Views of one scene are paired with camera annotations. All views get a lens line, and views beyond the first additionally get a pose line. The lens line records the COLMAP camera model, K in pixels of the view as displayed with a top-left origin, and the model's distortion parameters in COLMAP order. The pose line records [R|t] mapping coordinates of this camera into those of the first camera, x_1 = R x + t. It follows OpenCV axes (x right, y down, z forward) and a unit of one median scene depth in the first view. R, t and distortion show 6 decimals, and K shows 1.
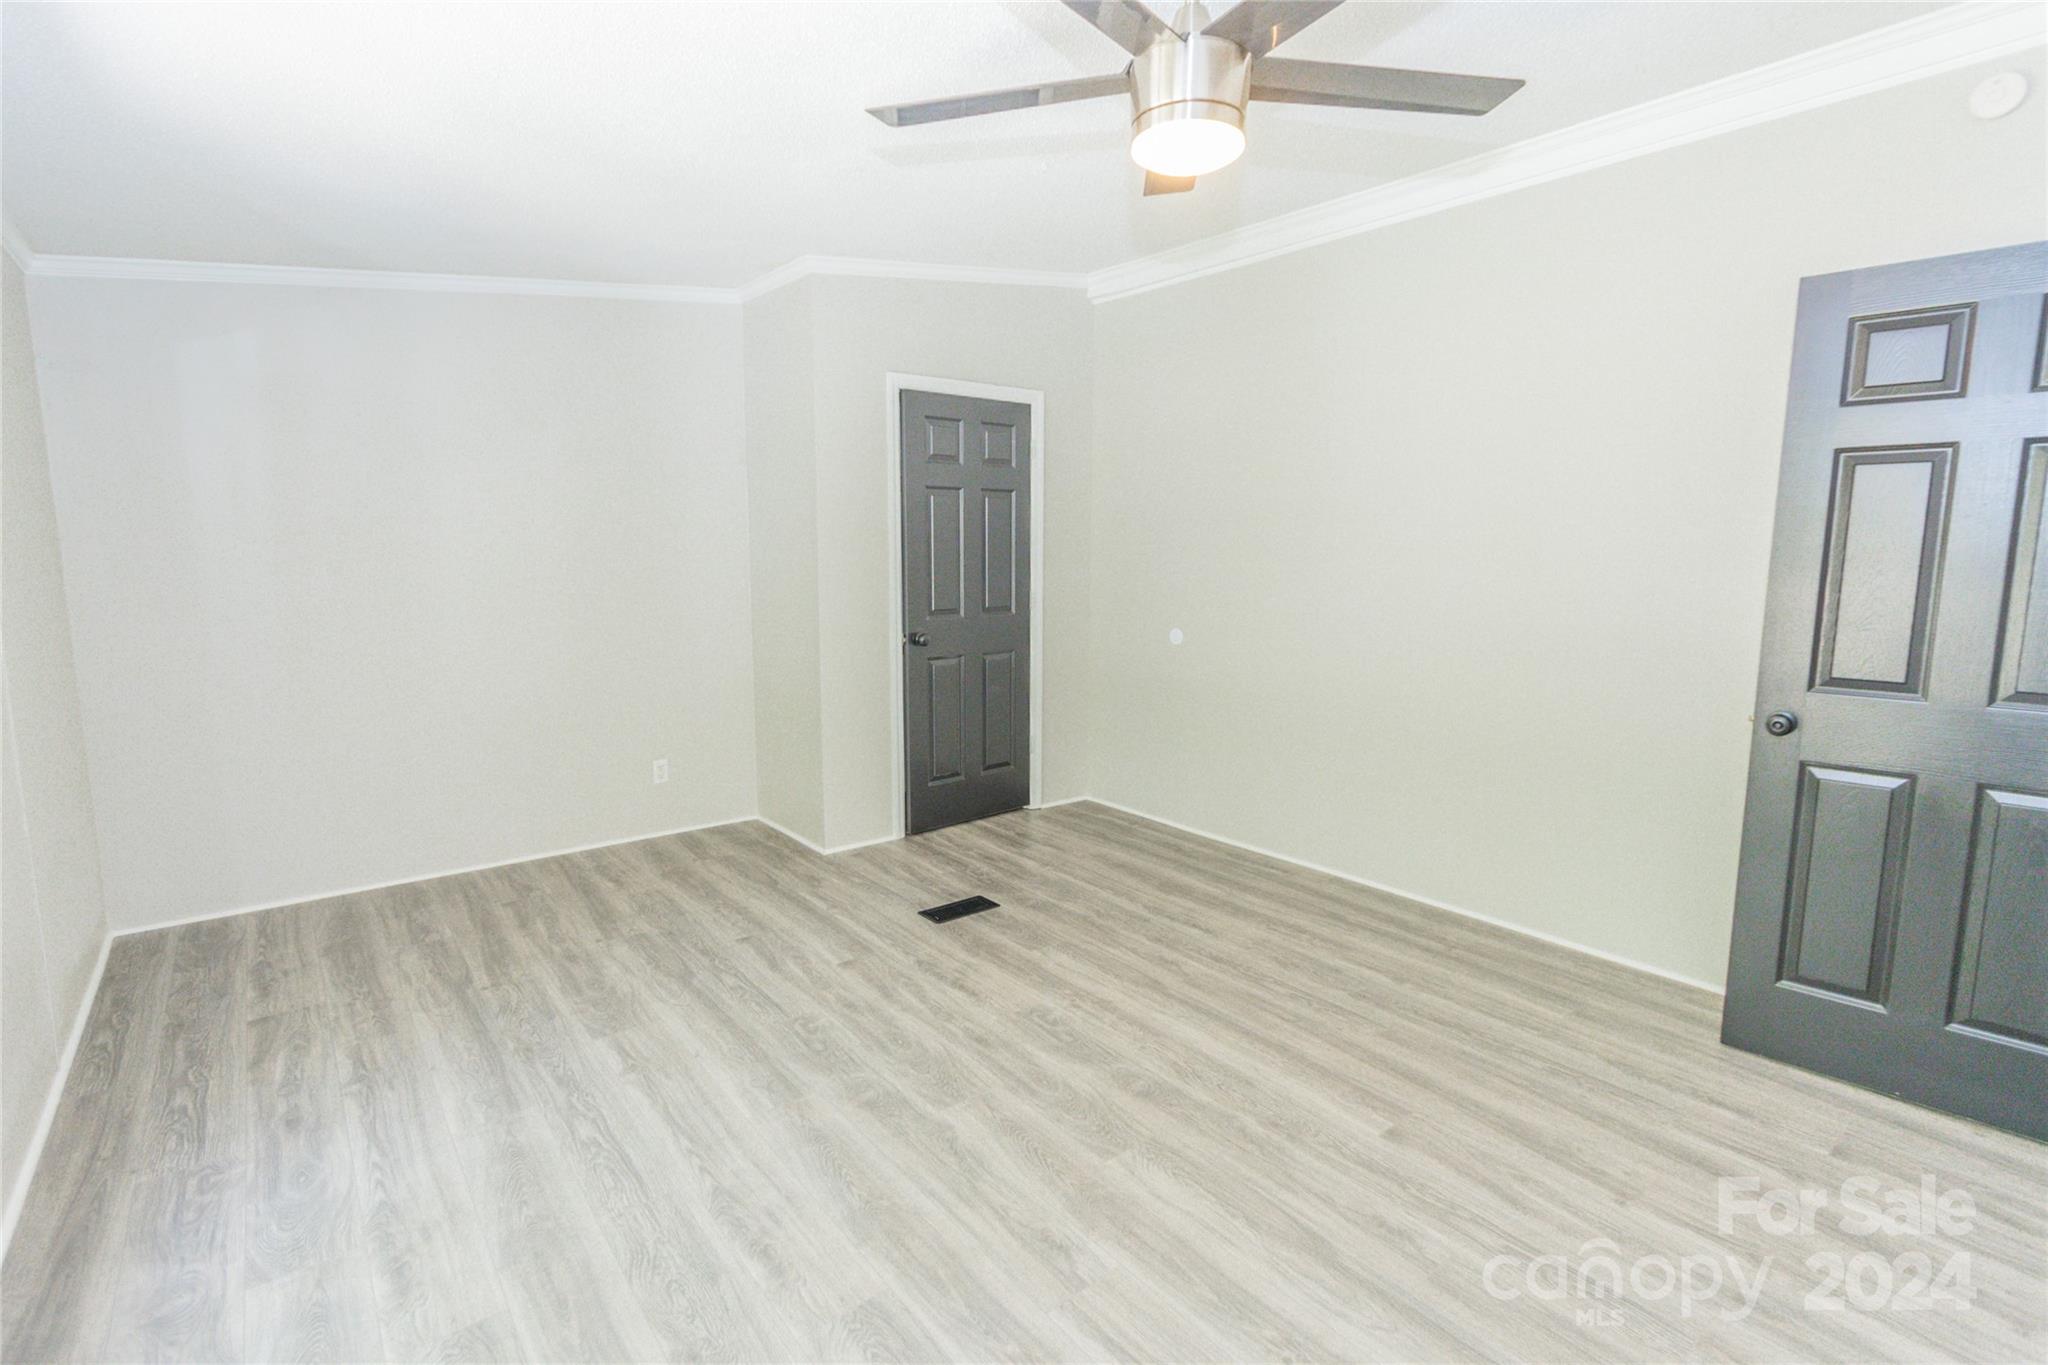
lens RADIAL K [[953.7, 0, 1024.0], [0, 953.7, 682.5], [0, 0, 1]] dist [0.005141, -0.001387]
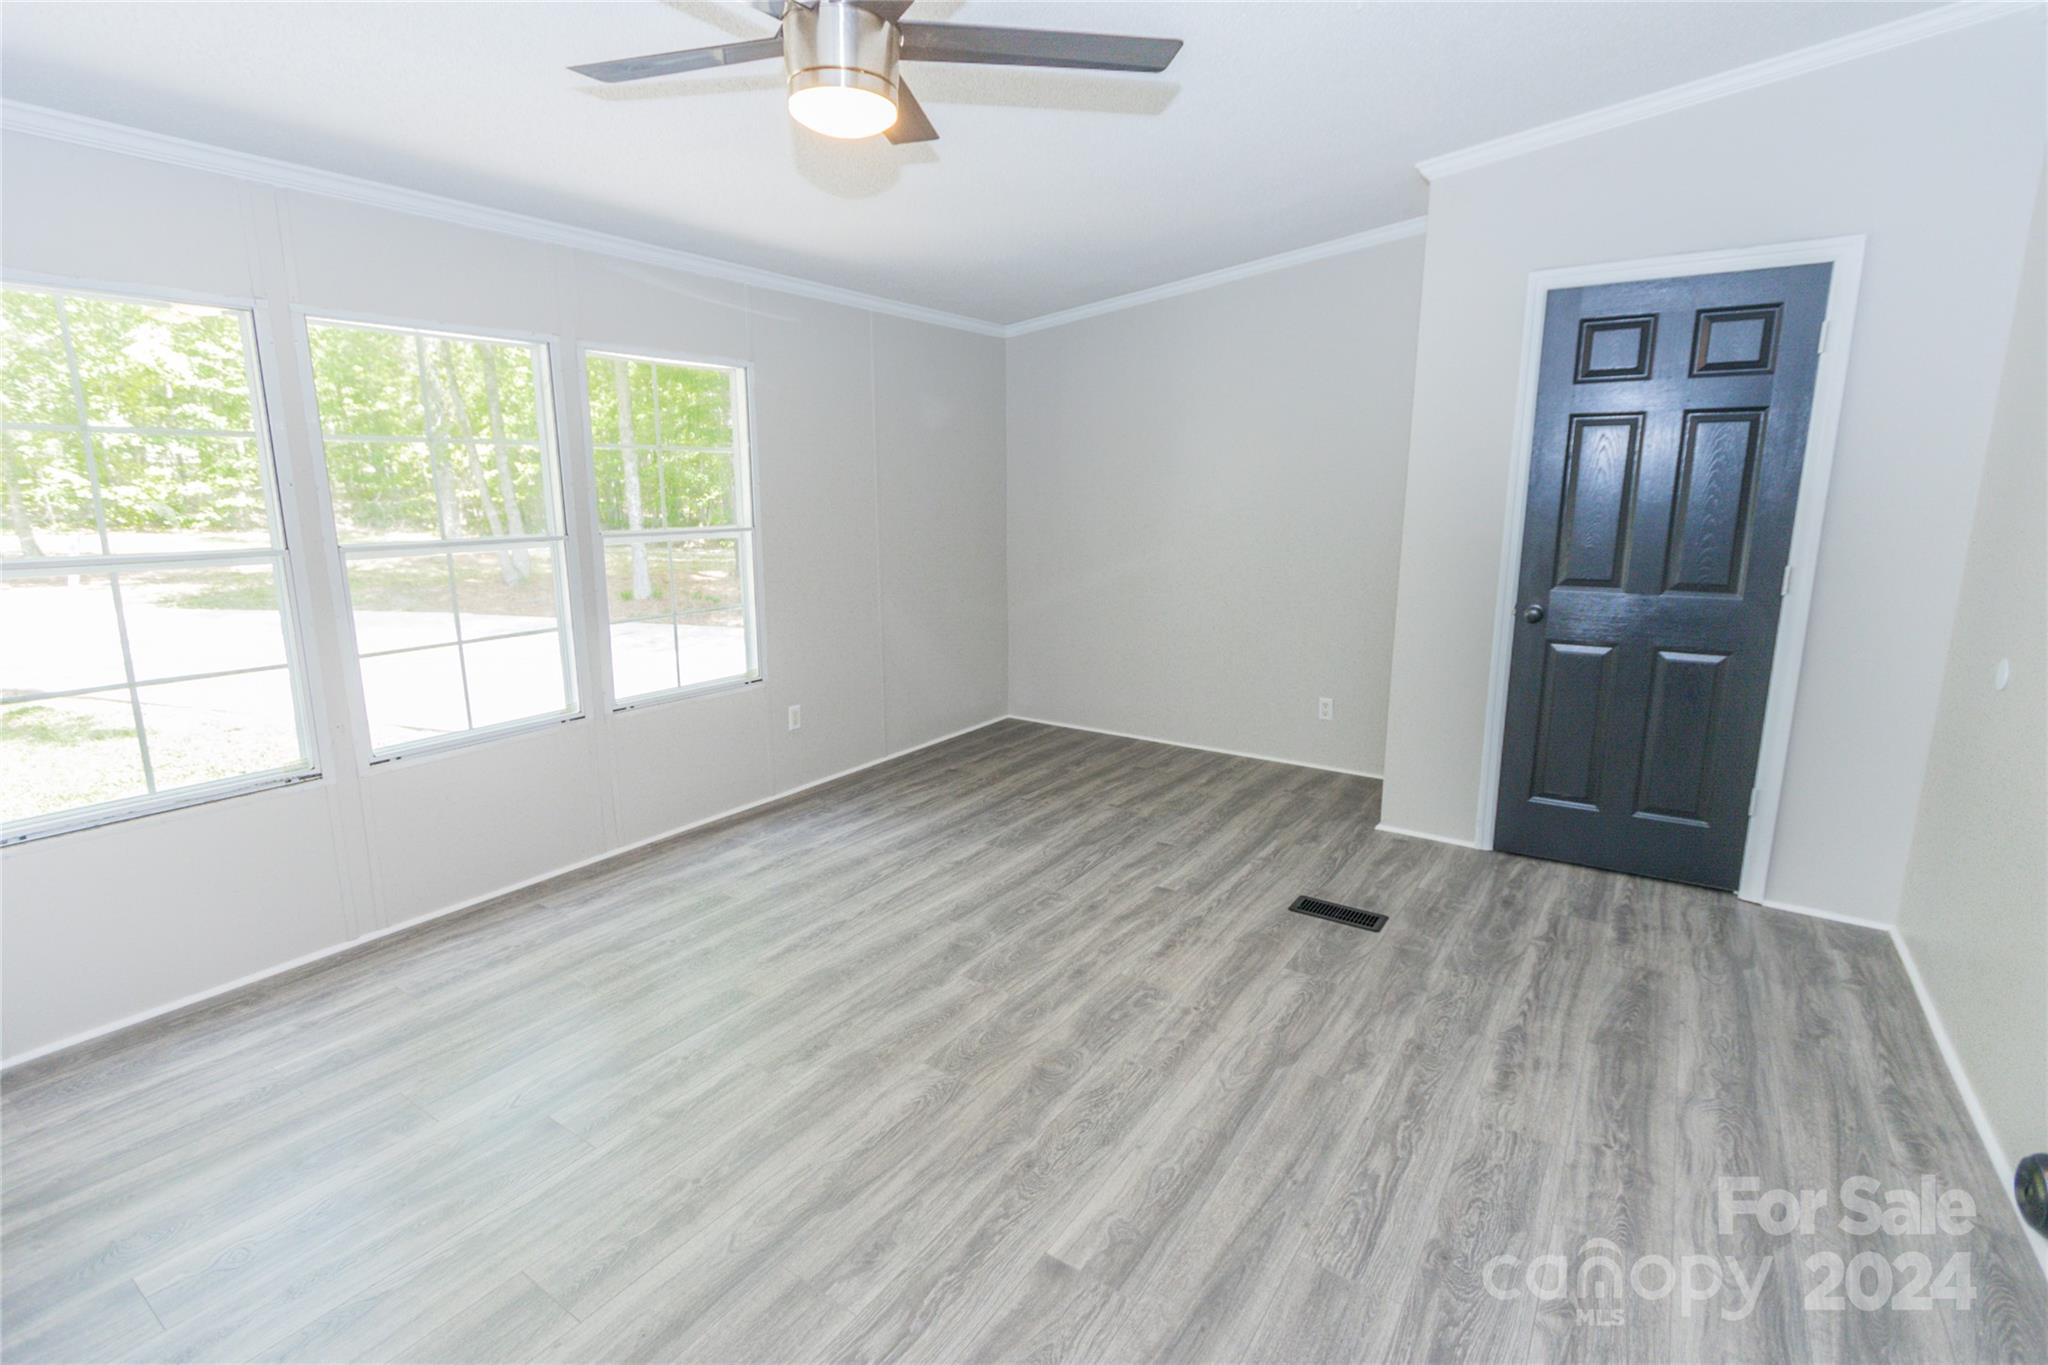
lens RADIAL K [[953.7, 0, 1024.0], [0, 953.7, 682.5], [0, 0, 1]] dist [0.005141, -0.001387]
pose [[0.286637, 0.188521, -0.939308, 0.696904], [-0.133494, 0.978743, 0.155699, -0.076440], [0.948693, 0.080763, 0.305711, 0.477246]]
